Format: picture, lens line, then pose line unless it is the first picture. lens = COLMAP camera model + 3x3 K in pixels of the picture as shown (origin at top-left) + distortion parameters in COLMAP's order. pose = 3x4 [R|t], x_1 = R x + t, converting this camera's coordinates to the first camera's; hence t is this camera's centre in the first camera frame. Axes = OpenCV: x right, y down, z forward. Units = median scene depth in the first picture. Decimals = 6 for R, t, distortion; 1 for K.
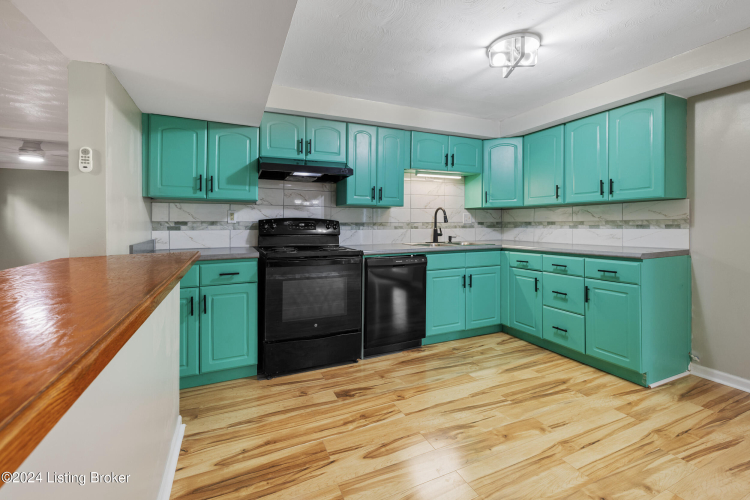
lens RADIAL K [[320.8, 0, 371.7], [0, 320.8, 228.2], [0, 0, 1]] dist [-0.006383, -0.000140]
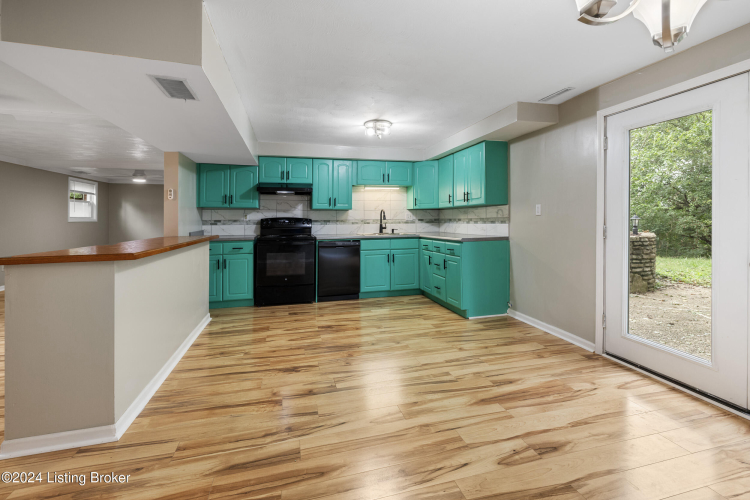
lens RADIAL K [[320.8, 0, 373.5], [0, 320.8, 217.8], [0, 0, 1]] dist [-0.006383, -0.000140]
pose [[0.987439, -0.005497, -0.157906, 0.512882], [0.002578, 0.999822, -0.018690, 0.001321], [0.157981, 0.018048, 0.987277, -0.586269]]
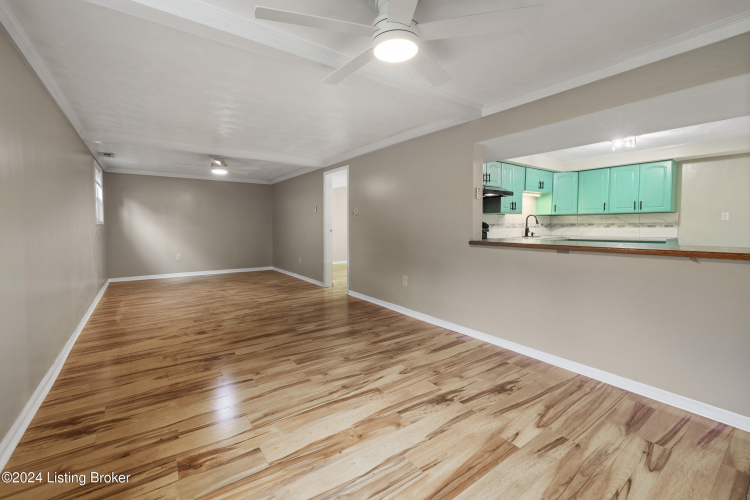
lens RADIAL K [[320.8, 0, 366.2], [0, 320.8, 234.6], [0, 0, 1]] dist [-0.006383, -0.000140]
pose [[0.980232, -0.004398, 0.197802, -1.140350], [0.001243, 0.999870, 0.016071, 0.010823], [-0.197847, -0.015507, 0.980110, -0.496584]]
